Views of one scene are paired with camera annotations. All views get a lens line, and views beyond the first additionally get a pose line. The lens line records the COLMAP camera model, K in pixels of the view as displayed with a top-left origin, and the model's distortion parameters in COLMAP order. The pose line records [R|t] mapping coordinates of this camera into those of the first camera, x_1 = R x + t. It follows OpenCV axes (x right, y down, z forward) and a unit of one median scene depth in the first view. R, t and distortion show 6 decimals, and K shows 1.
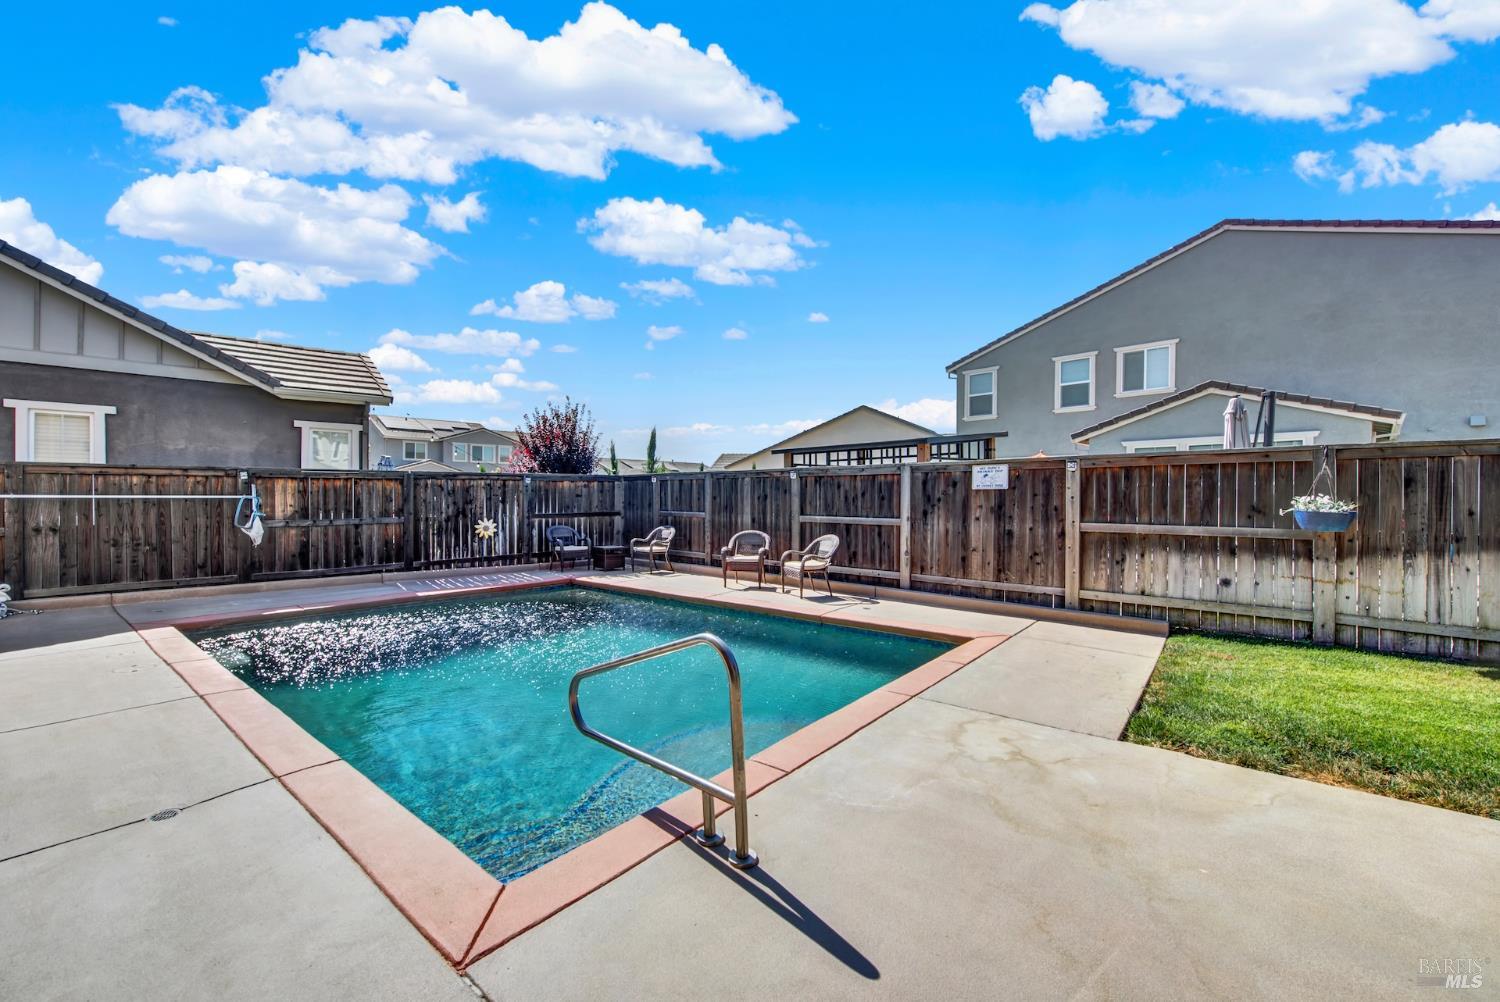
lens RADIAL K [[606.7, 0, 759.9], [0, 606.7, 496.3], [0, 0, 1]] dist [0.000629, -0.001610]
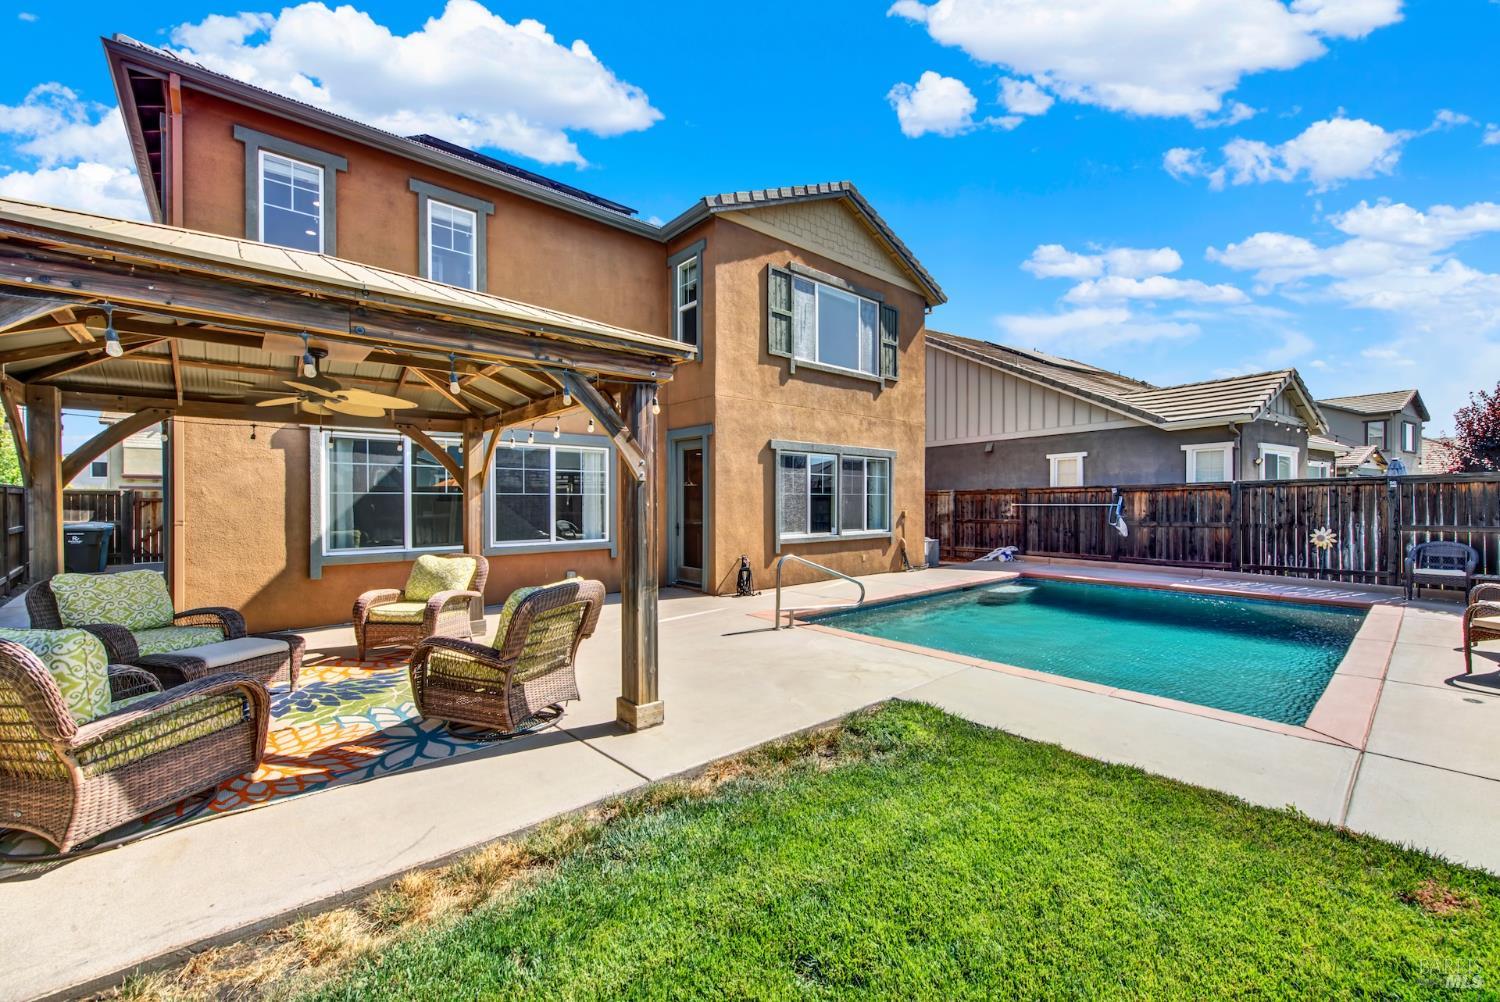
lens RADIAL K [[606.7, 0, 757.1], [0, 606.7, 498.5], [0, 0, 1]] dist [0.000629, -0.001610]
pose [[-0.176172, -0.009466, -0.984314, 0.725622], [0.003514, 0.999941, -0.010245, -0.001919], [0.984353, -0.005263, -0.176128, 0.360424]]
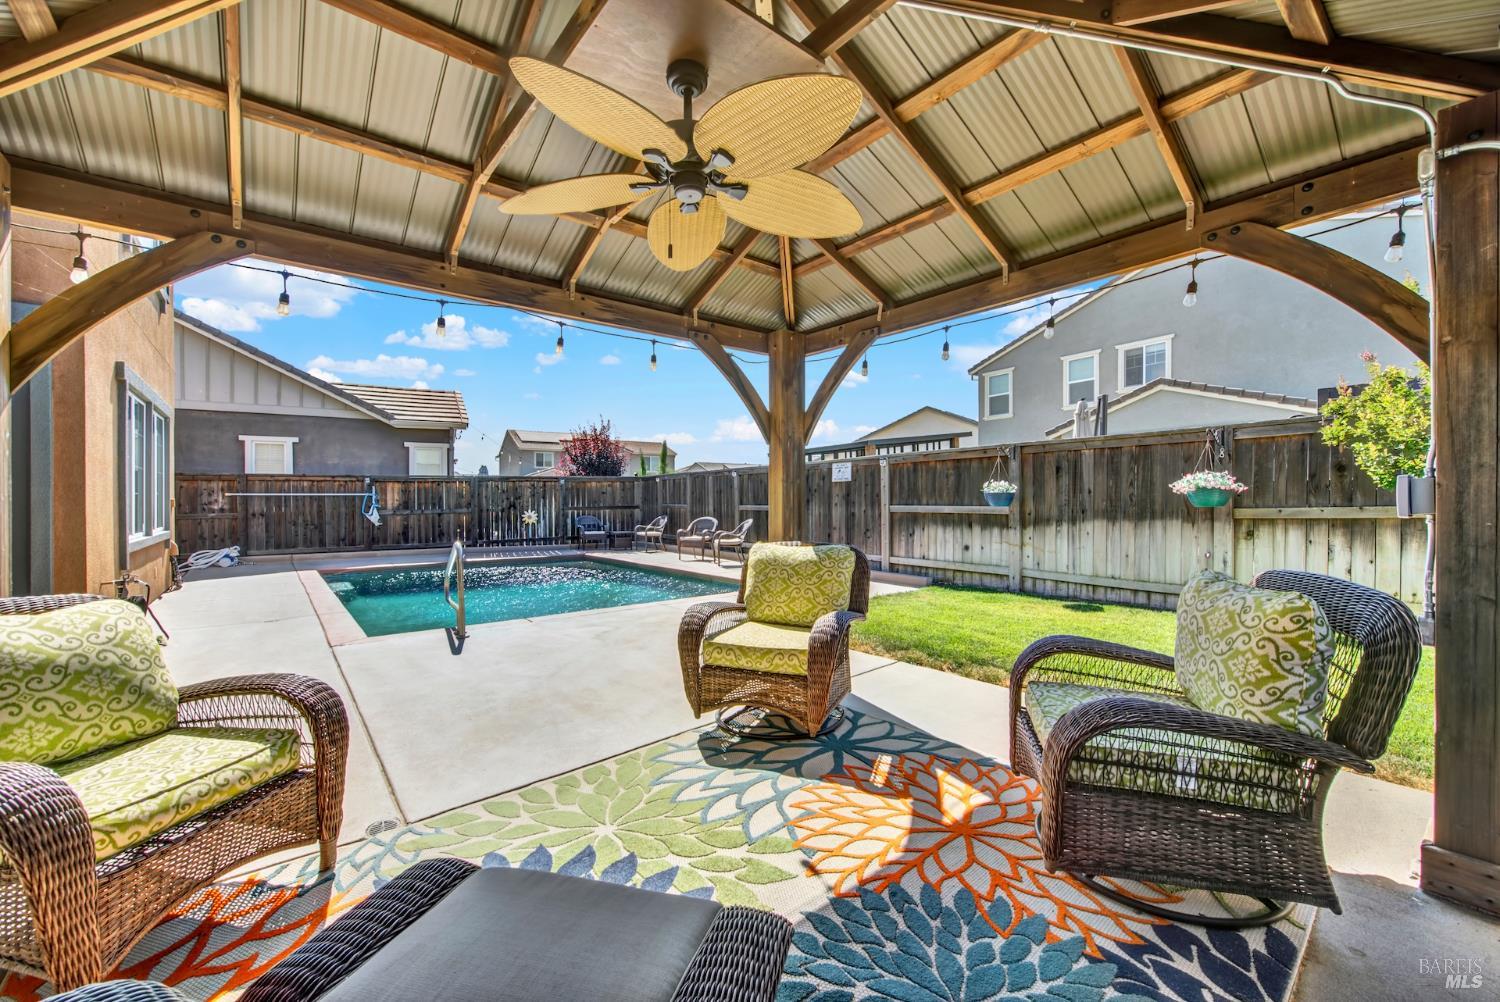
lens RADIAL K [[606.7, 0, 759.6], [0, 606.7, 496.9], [0, 0, 1]] dist [0.000629, -0.001610]
pose [[0.977686, -0.009937, -0.209835, 0.393012], [0.009432, 0.999950, -0.003406, 0.019919], [0.209858, 0.001351, 0.977731, -0.256652]]
